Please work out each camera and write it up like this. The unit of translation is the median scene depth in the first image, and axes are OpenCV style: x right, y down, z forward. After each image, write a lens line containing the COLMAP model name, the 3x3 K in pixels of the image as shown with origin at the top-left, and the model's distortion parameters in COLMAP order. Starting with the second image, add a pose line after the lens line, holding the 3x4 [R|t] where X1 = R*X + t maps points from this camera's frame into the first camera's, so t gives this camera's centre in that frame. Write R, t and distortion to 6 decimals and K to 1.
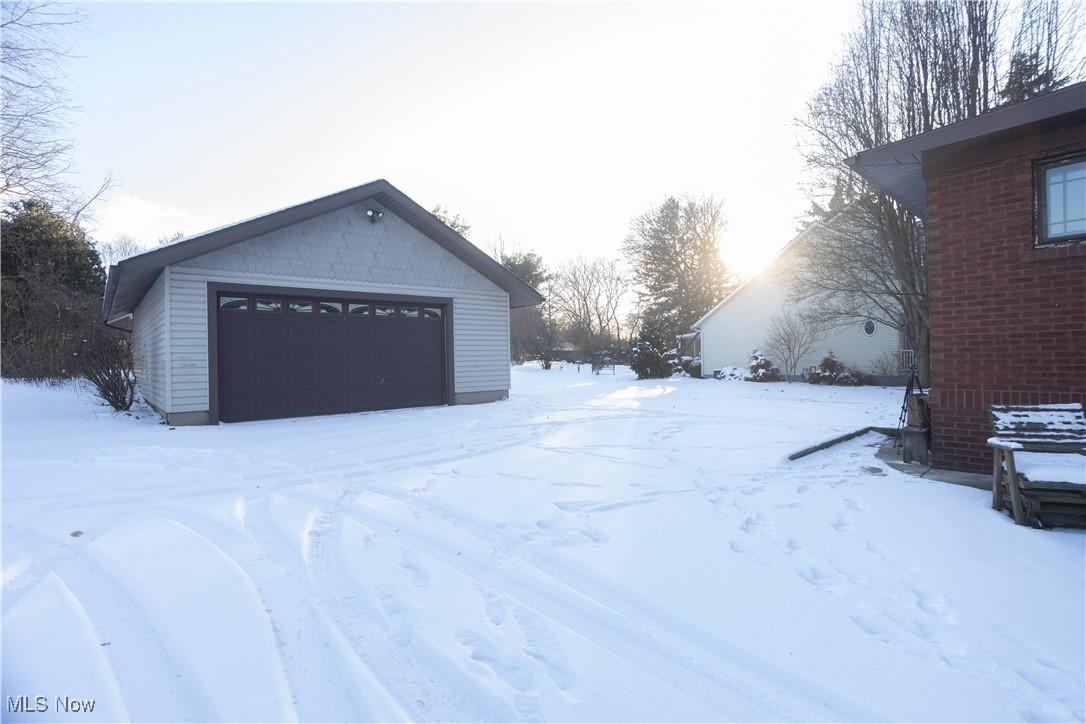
lens RADIAL K [[527.7, 0, 538.9], [0, 527.7, 354.8], [0, 0, 1]] dist [-0.002130, -0.000127]
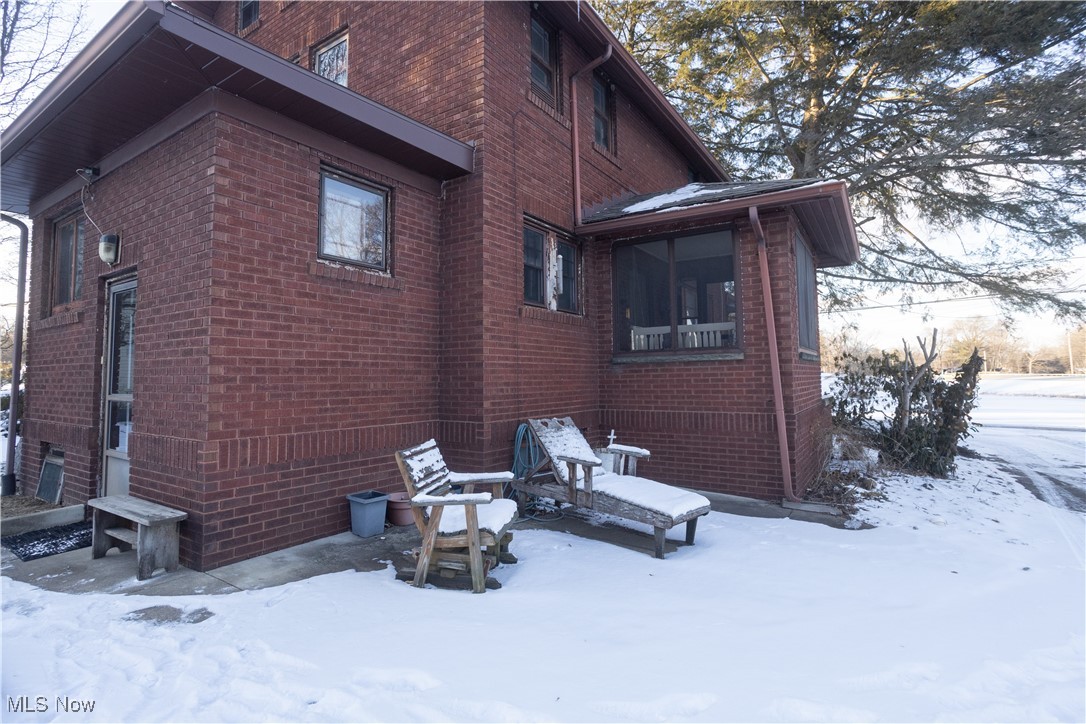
lens RADIAL K [[527.7, 0, 542.0], [0, 527.7, 351.6], [0, 0, 1]] dist [-0.002130, -0.000127]
pose [[-0.197286, 0.076358, 0.977368, 0.050196], [0.009772, 0.997066, -0.075924, 0.010862], [-0.980297, -0.005428, -0.197454, 0.788278]]
